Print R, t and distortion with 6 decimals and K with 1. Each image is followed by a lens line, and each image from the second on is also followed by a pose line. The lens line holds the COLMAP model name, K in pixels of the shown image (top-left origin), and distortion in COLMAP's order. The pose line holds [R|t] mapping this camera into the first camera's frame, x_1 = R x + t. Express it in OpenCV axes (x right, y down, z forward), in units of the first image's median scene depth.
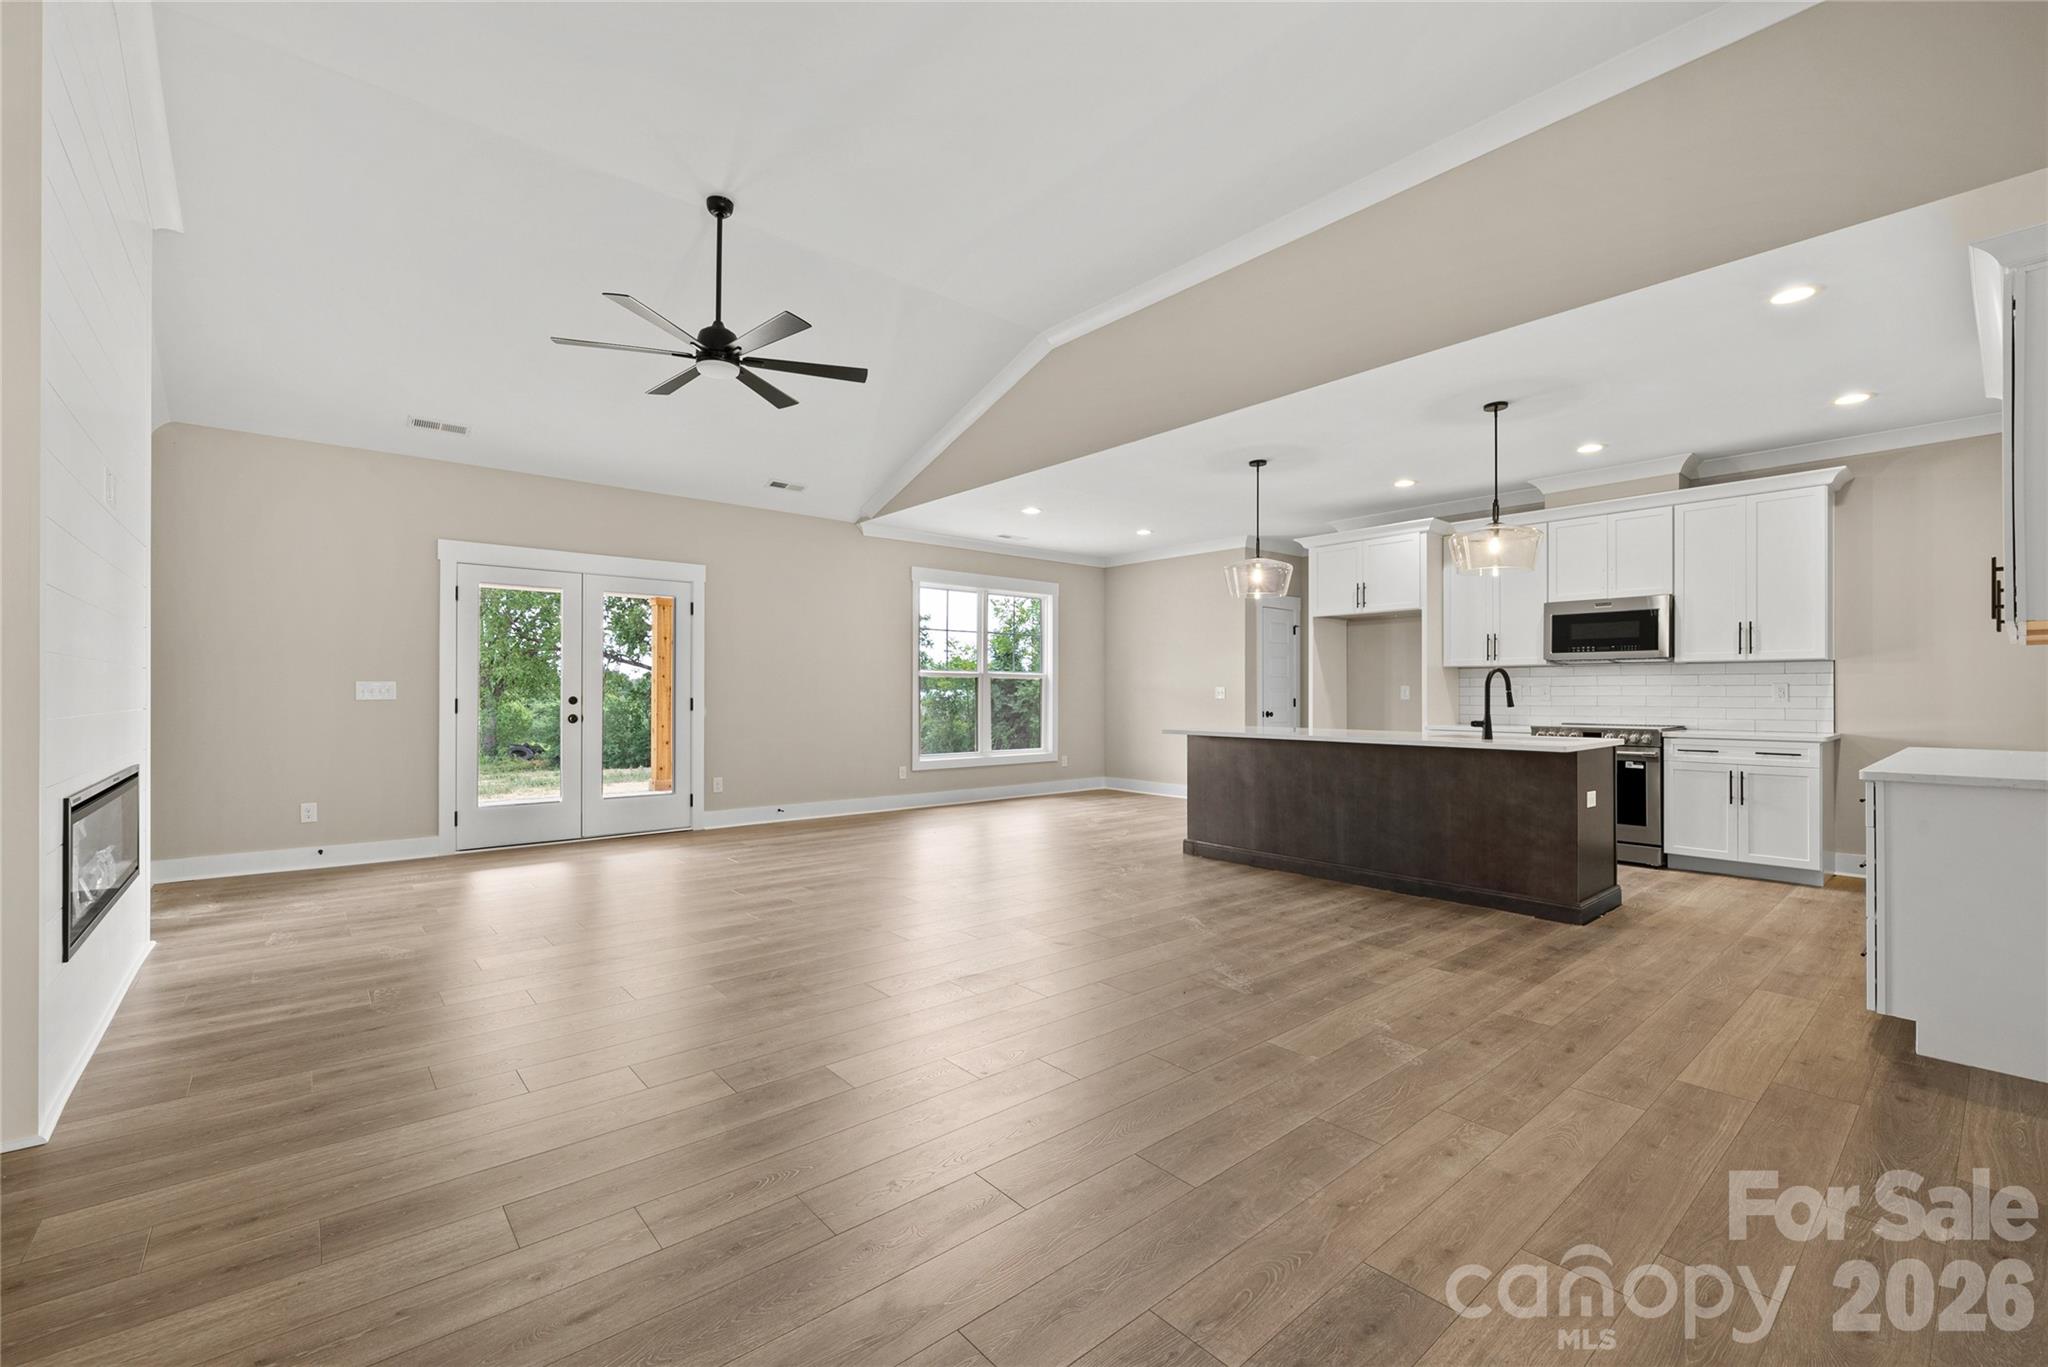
lens RADIAL K [[861.8, 0, 1017.1], [0, 861.8, 692.7], [0, 0, 1]] dist [0.000139, -0.000166]
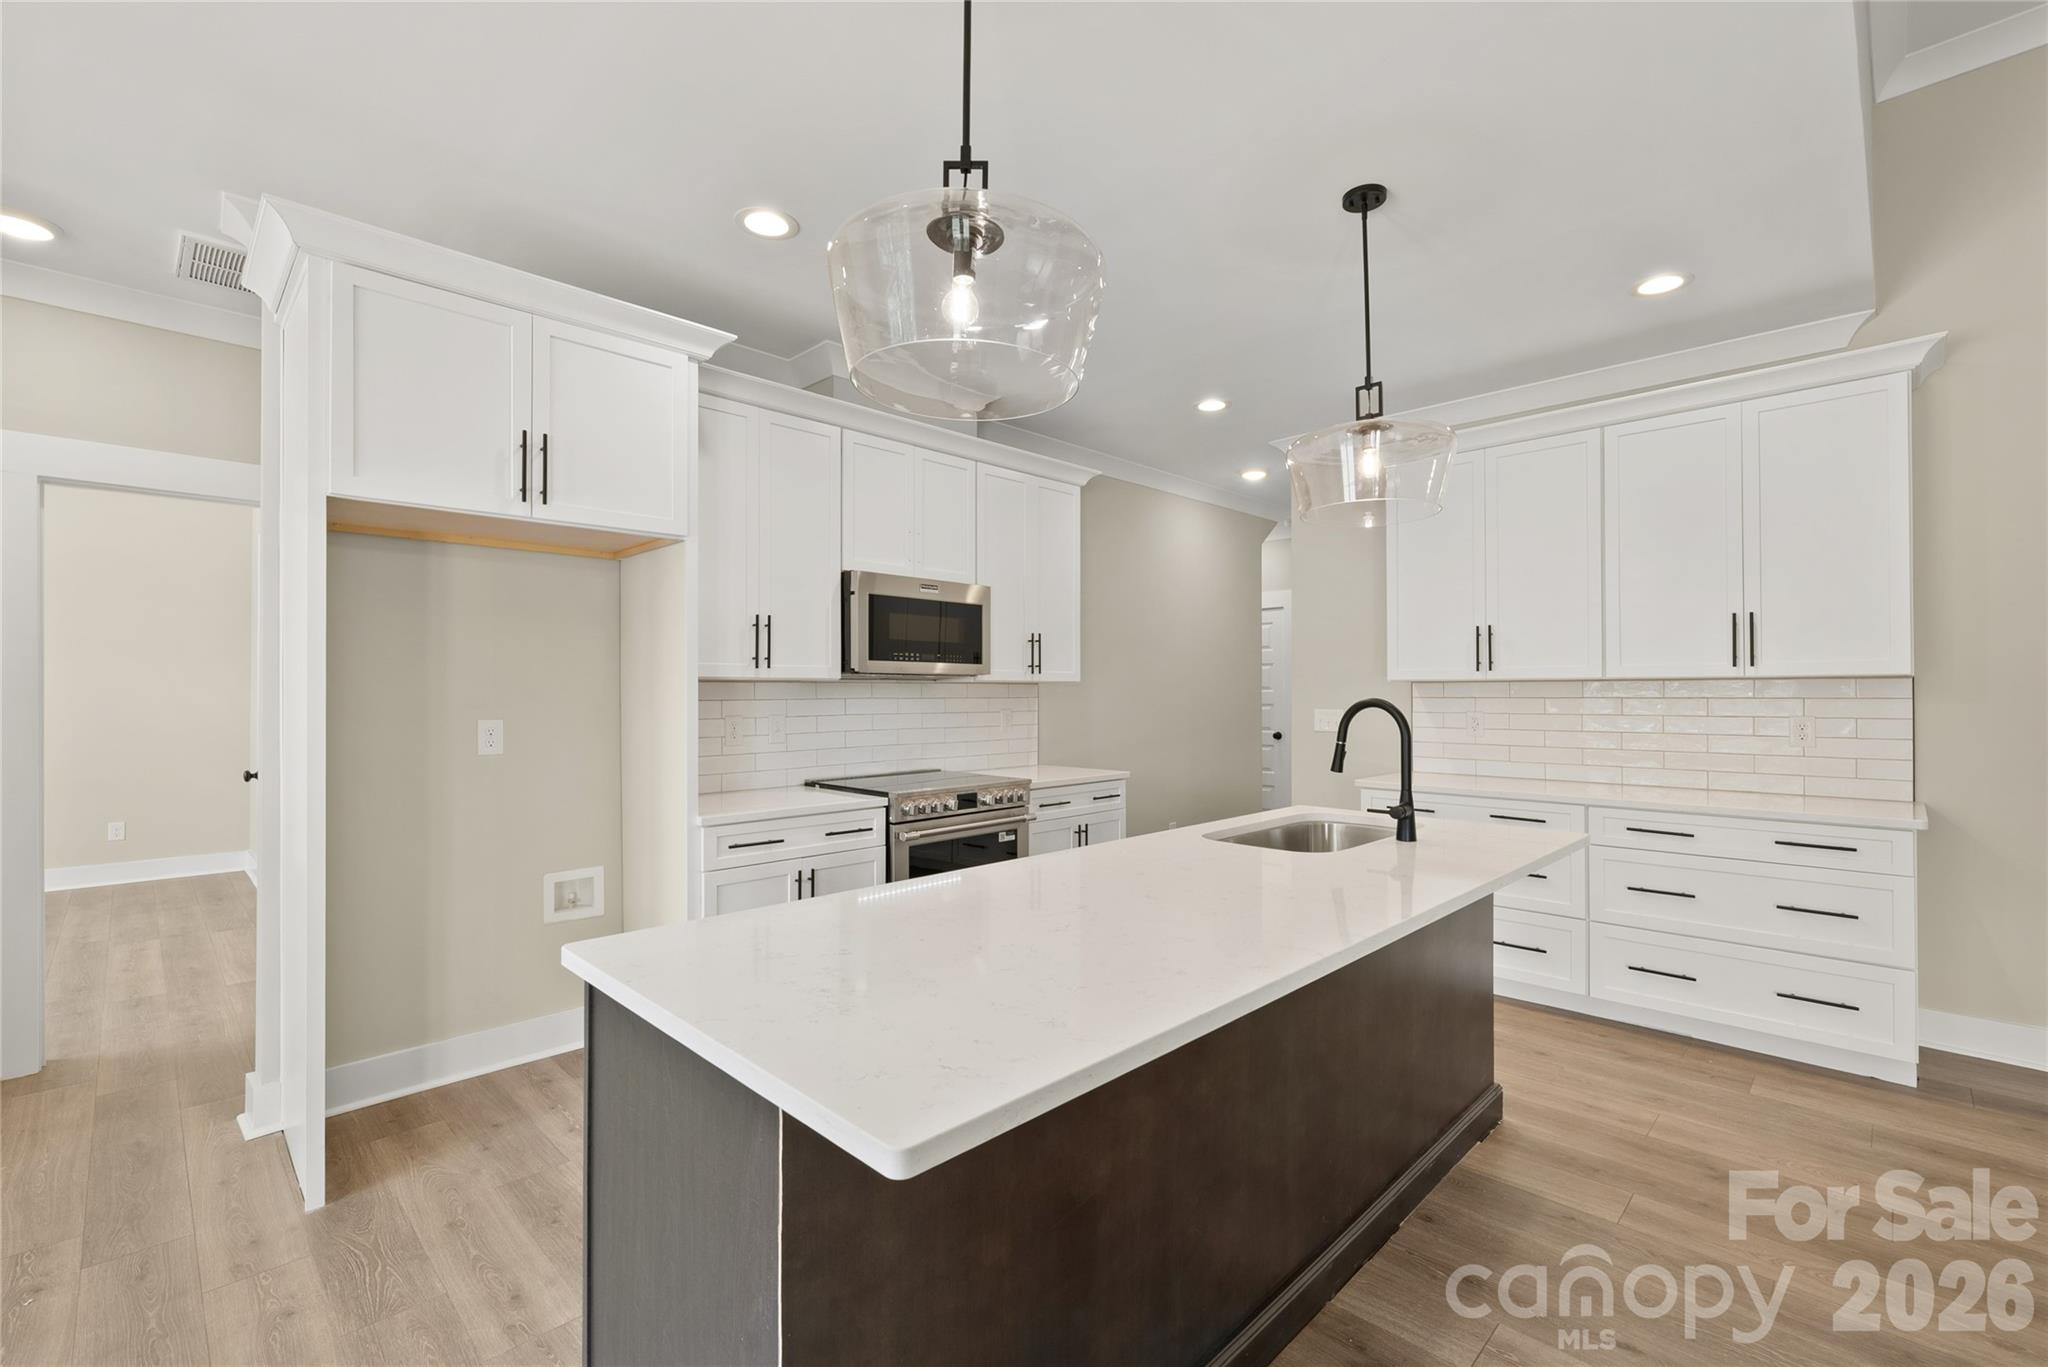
lens RADIAL K [[886.1, 0, 1010.6], [0, 886.1, 697.5], [0, 0, 1]] dist [0.000621, -0.001283]
pose [[-0.076648, -0.007471, 0.997030, 0.036305], [0.000633, 0.999971, 0.007542, -0.030201], [-0.997058, 0.001209, -0.076641, 1.111610]]
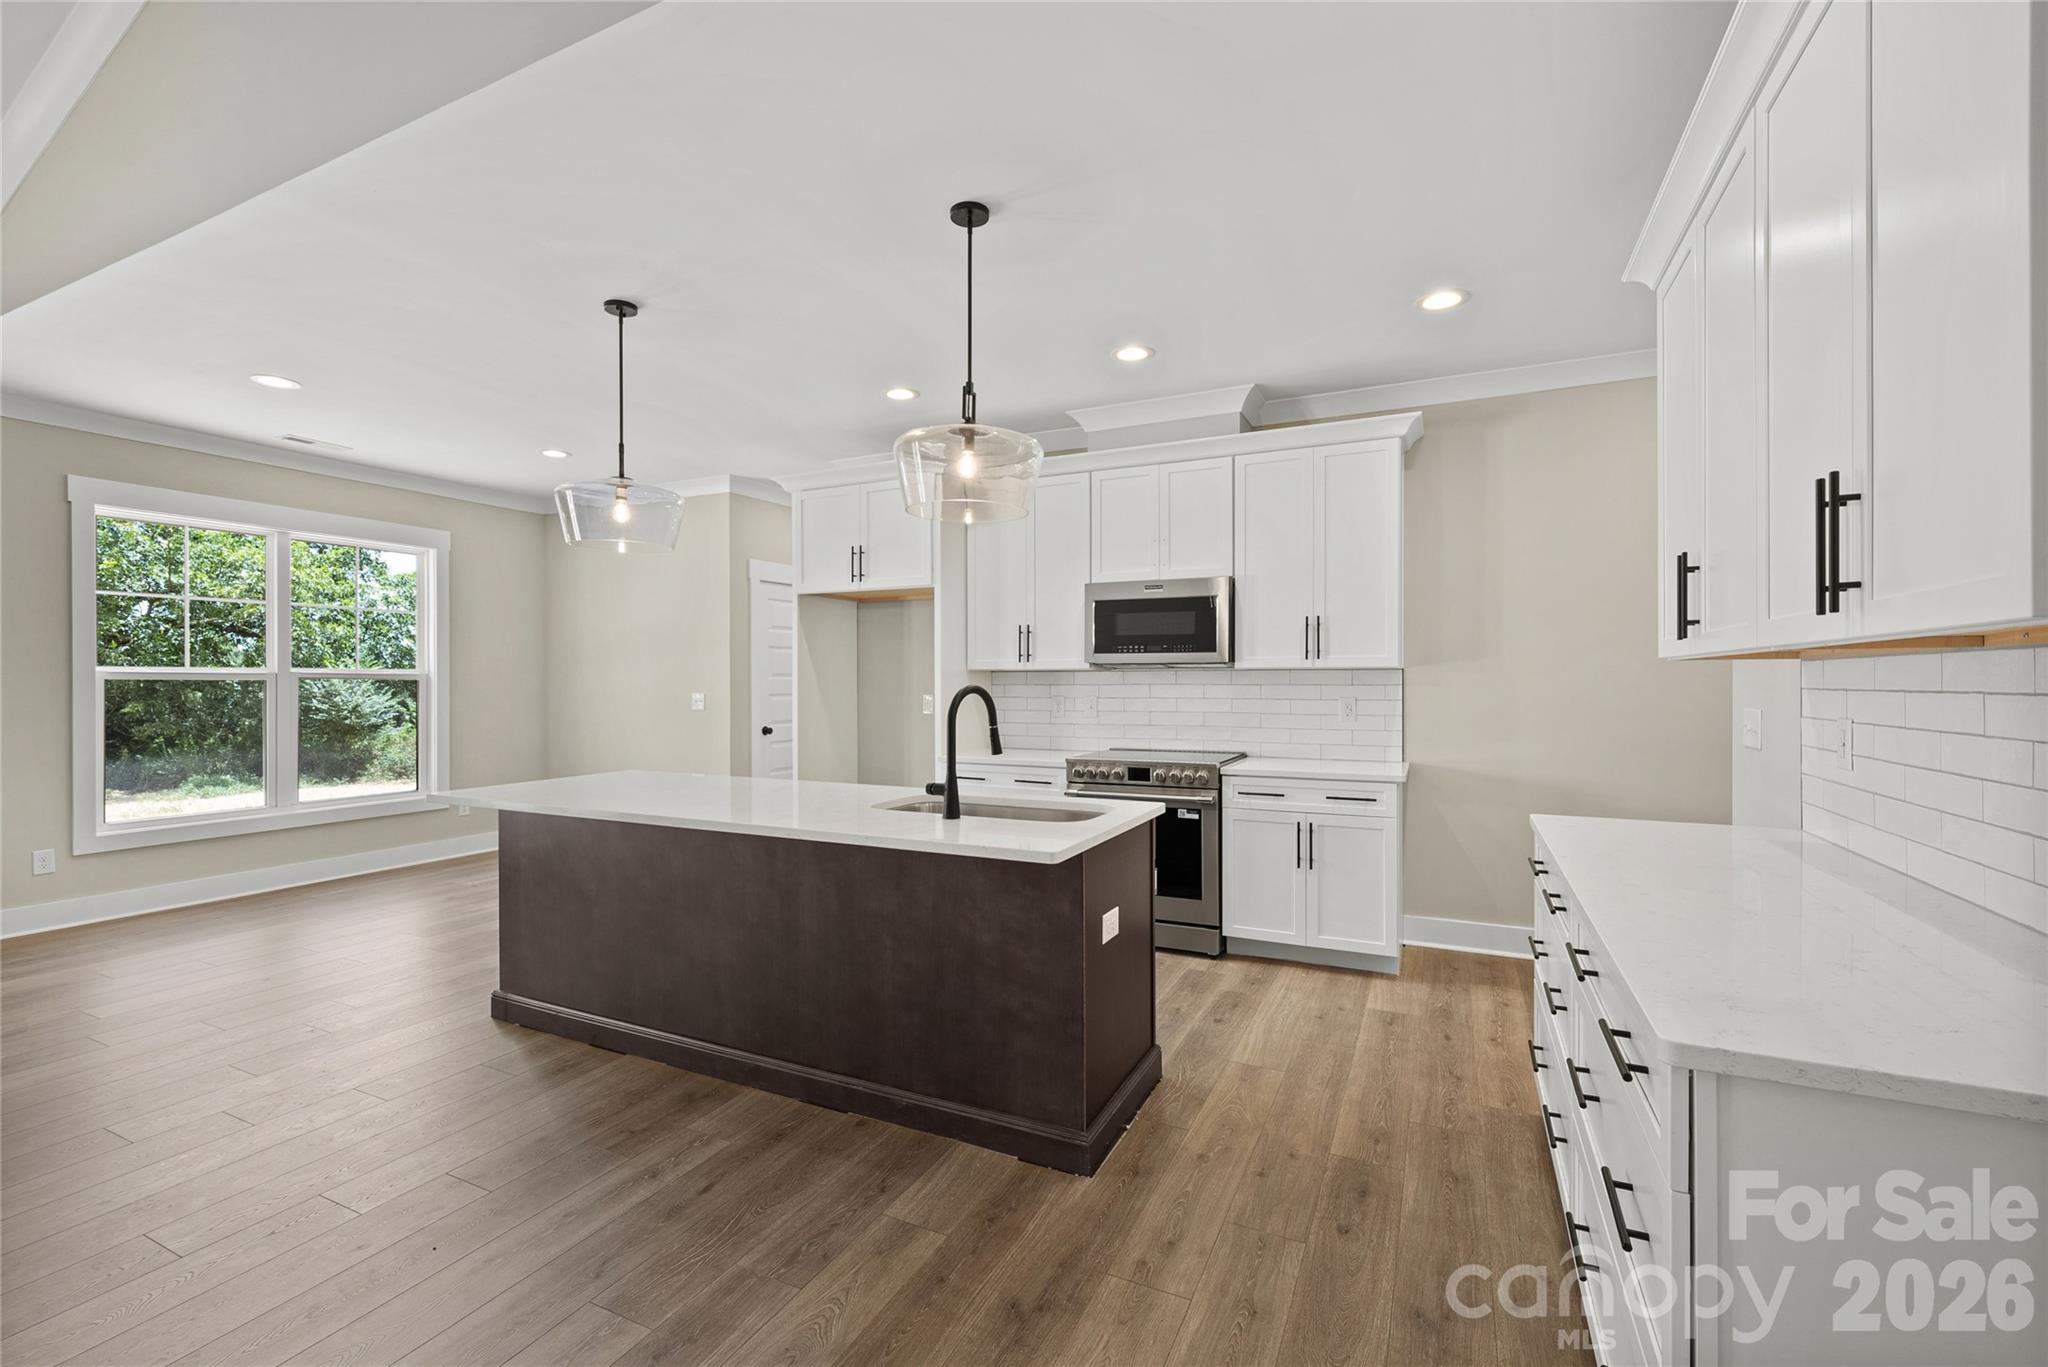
lens RADIAL K [[886.1, 0, 1019.7], [0, 886.1, 684.1], [0, 0, 1]] dist [0.000621, -0.001283]
pose [[0.916487, -0.003333, 0.400051, 0.315523], [0.001469, 0.999987, 0.004965, -0.028513], [-0.400062, -0.003963, 0.916479, 0.410640]]
